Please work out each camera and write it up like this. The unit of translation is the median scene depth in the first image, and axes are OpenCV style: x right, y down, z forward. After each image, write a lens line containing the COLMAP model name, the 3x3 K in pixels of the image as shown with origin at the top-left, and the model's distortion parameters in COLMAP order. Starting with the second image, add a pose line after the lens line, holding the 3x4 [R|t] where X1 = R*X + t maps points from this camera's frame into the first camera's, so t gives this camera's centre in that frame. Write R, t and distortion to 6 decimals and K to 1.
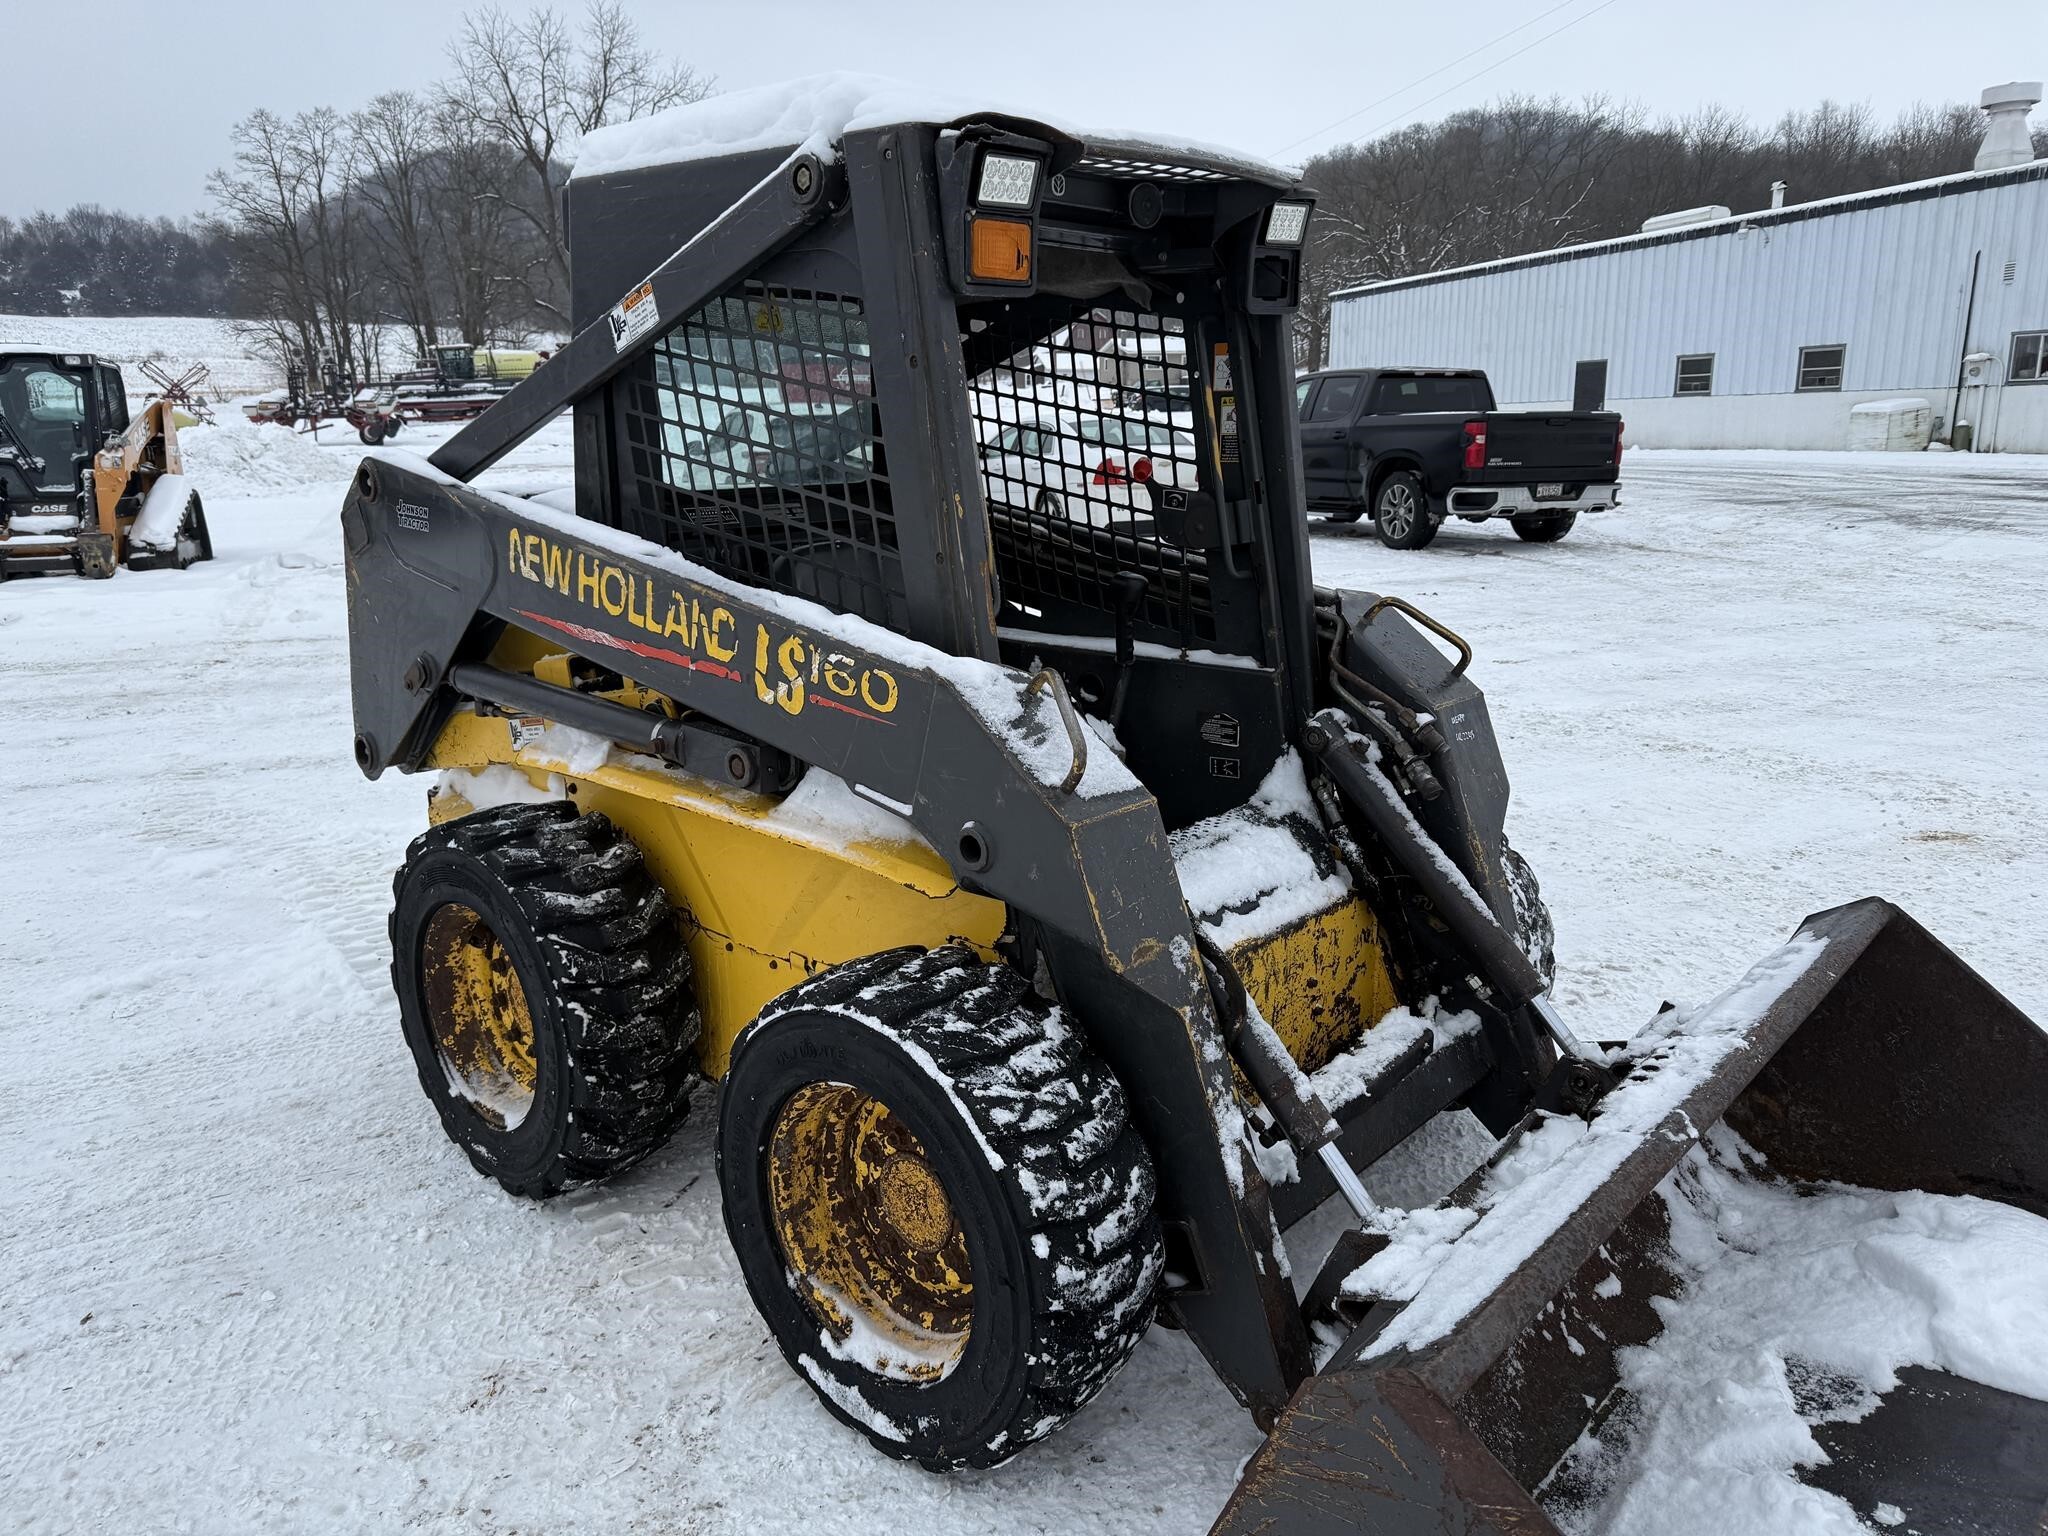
lens RADIAL K [[1425.1, 0, 1024.0], [0, 1425.1, 768.0], [0, 0, 1]] dist [0.076889, -0.090966]
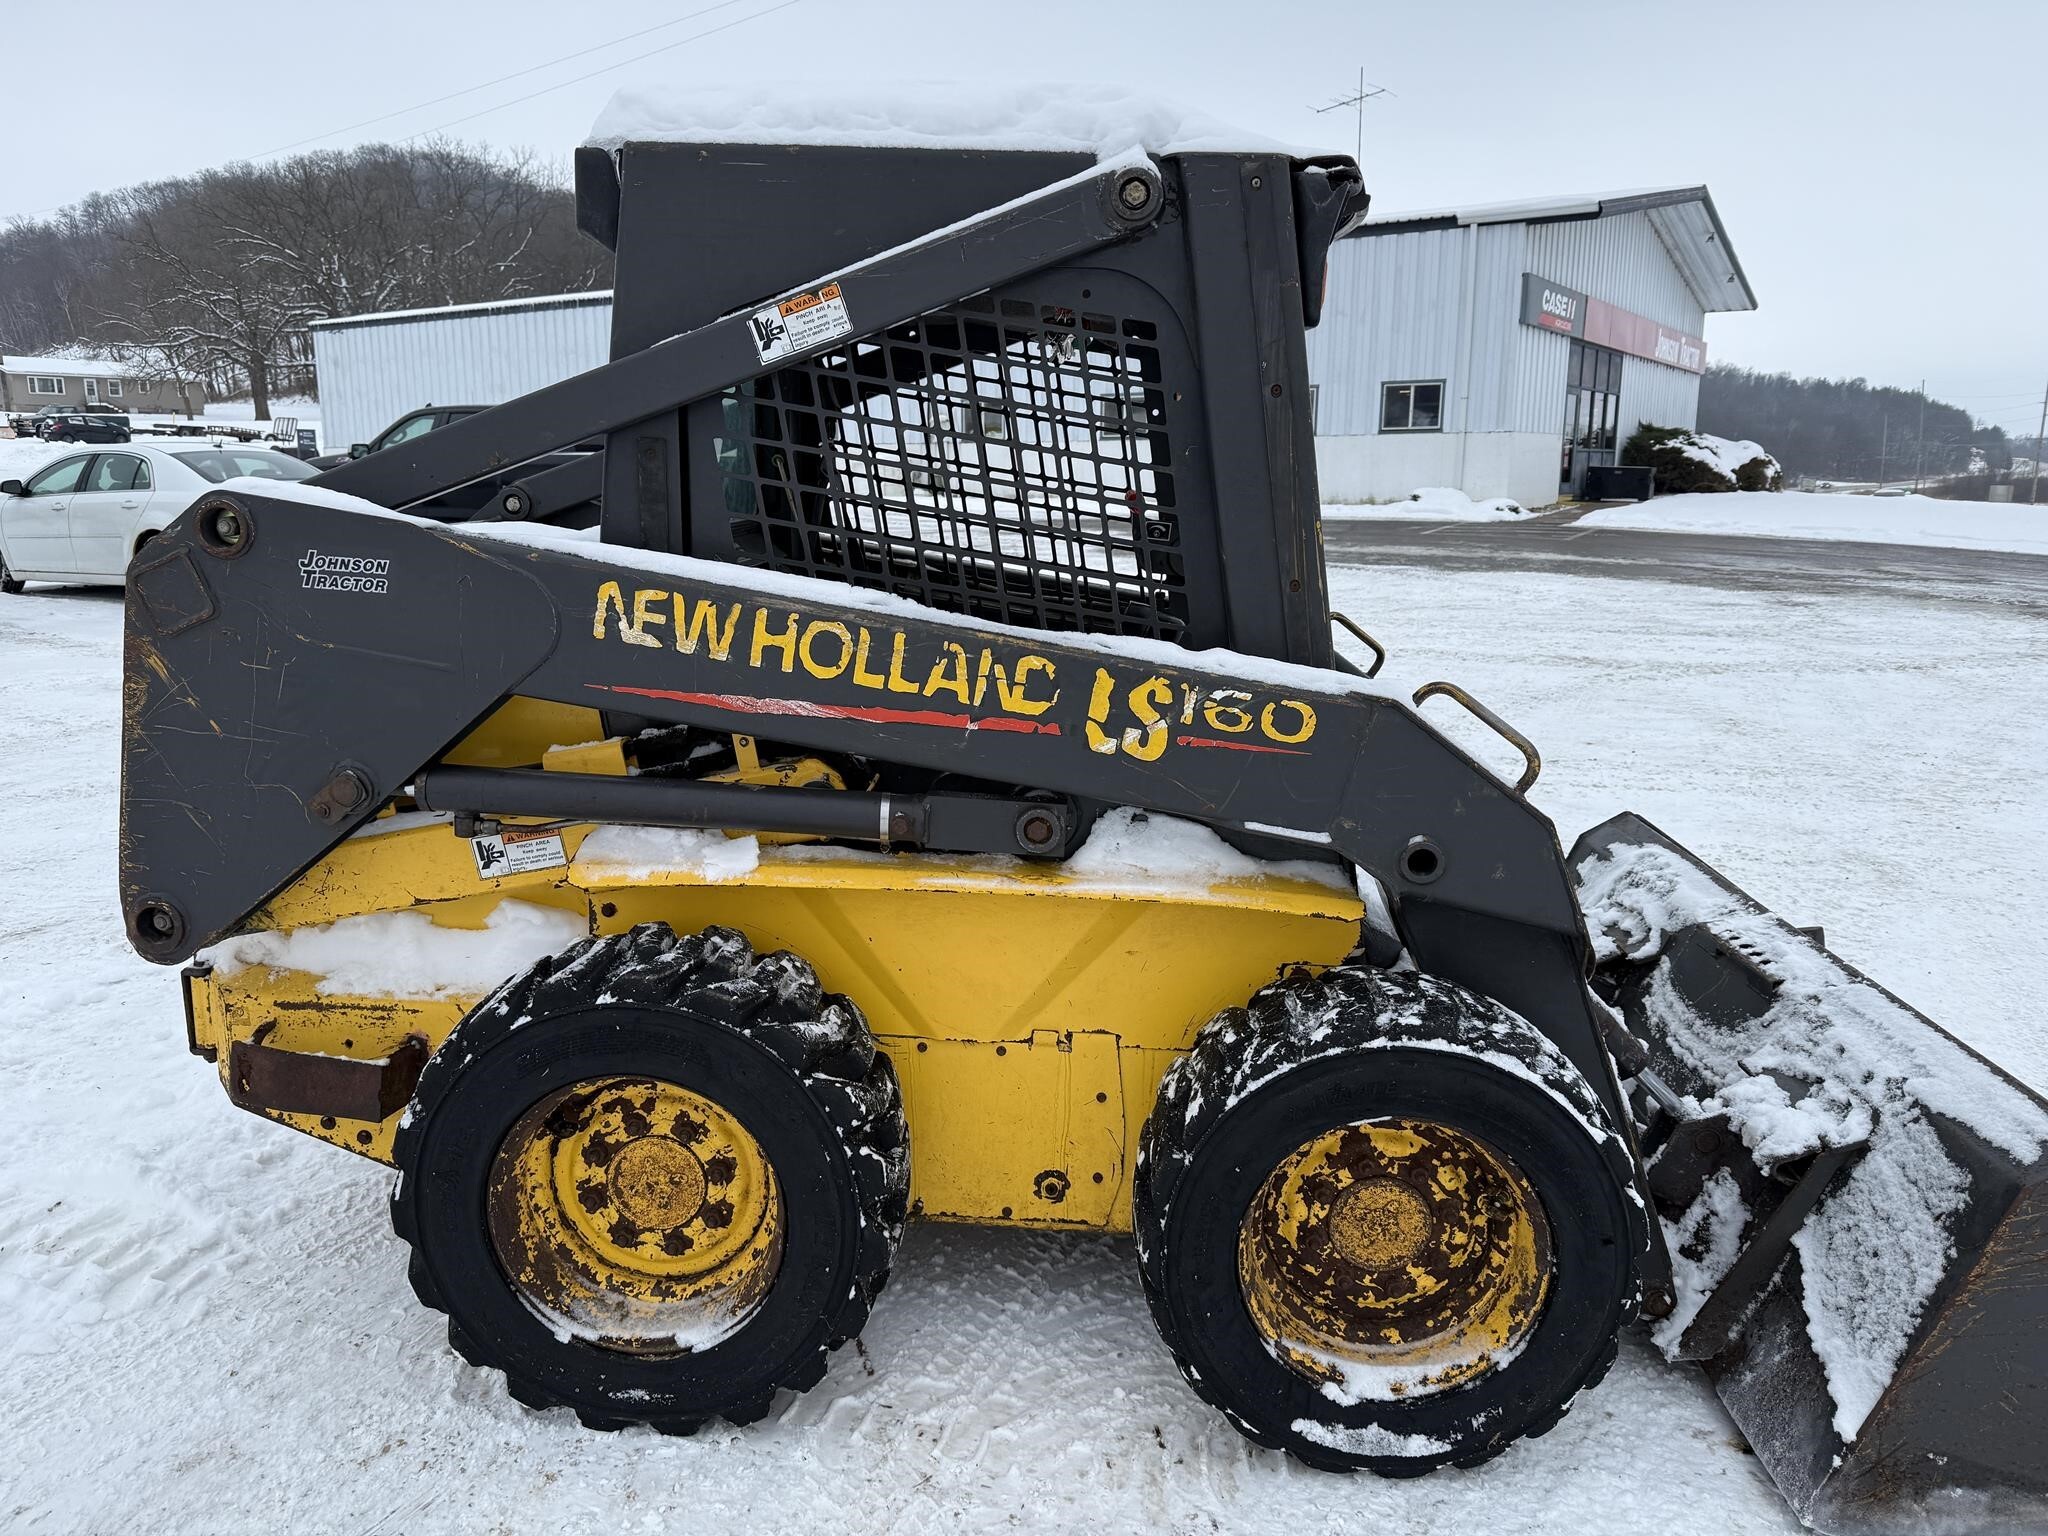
lens RADIAL K [[1425.1, 0, 1024.0], [0, 1425.1, 768.0], [0, 0, 1]] dist [0.076889, -0.090966]
pose [[0.785180, -0.118083, 0.607906, -0.625889], [0.135556, 0.990618, 0.017337, -0.047397], [-0.604250, 0.068792, 0.793820, 0.242284]]
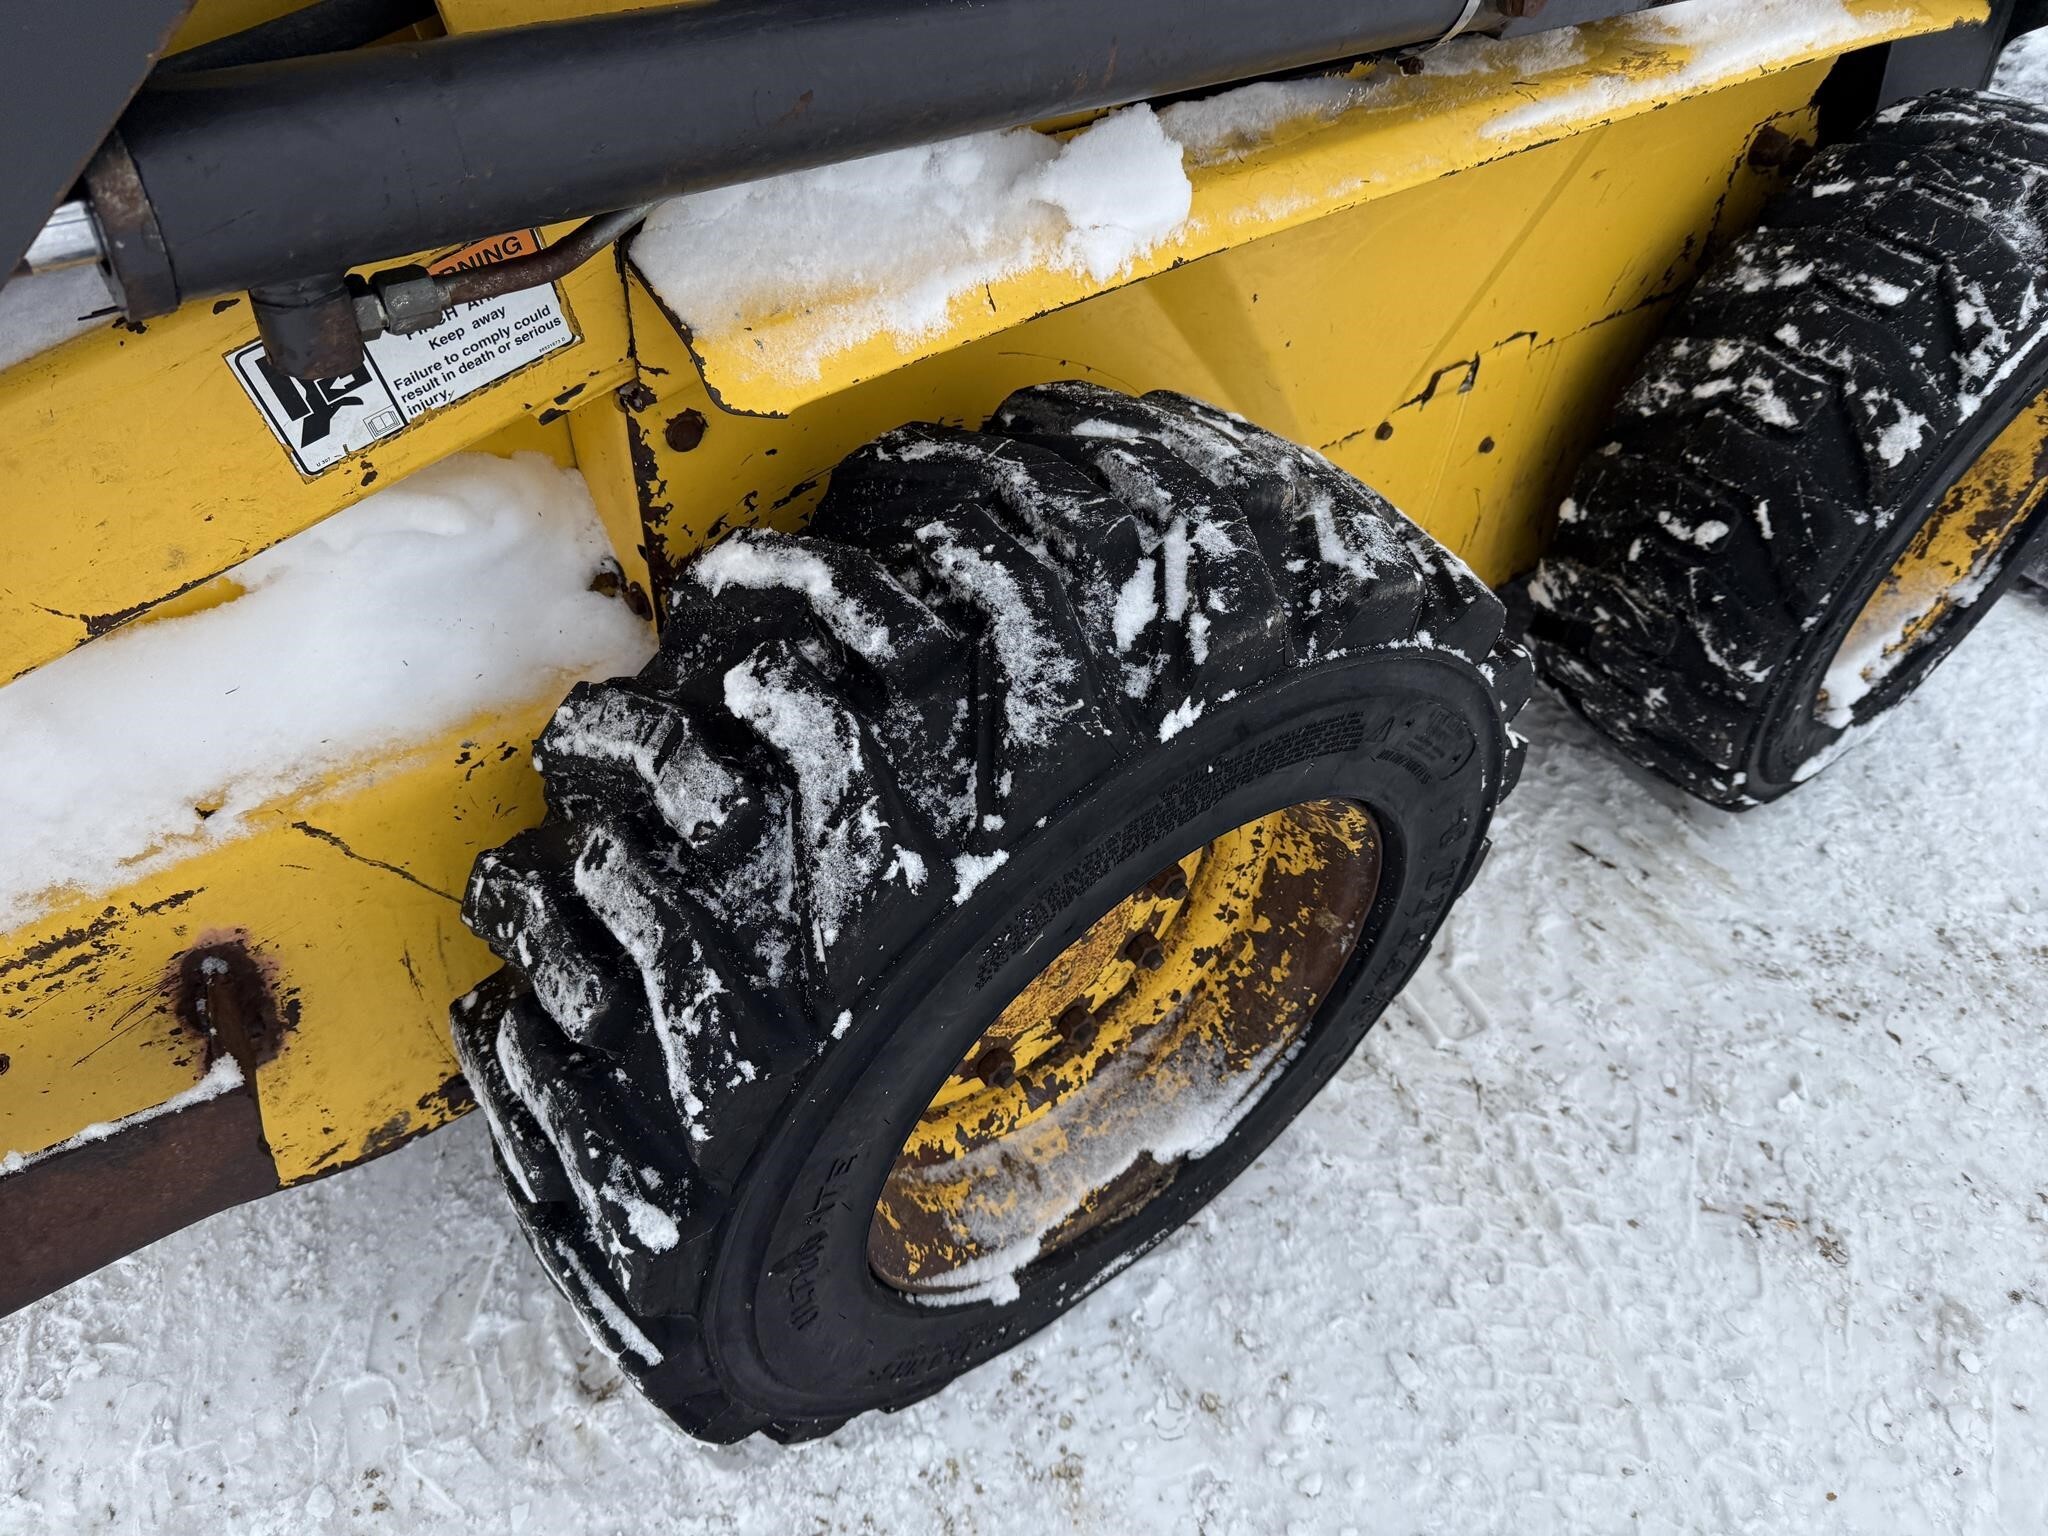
lens RADIAL K [[1454.4, 0, 1010.1], [0, 1454.4, 777.2], [0, 0, 1]] dist [0.020178, -0.033365]
pose [[0.201310, -0.701591, 0.683553, -0.555173], [0.186130, 0.712523, 0.676510, -0.117643], [-0.961681, -0.008959, 0.274025, 0.894472]]
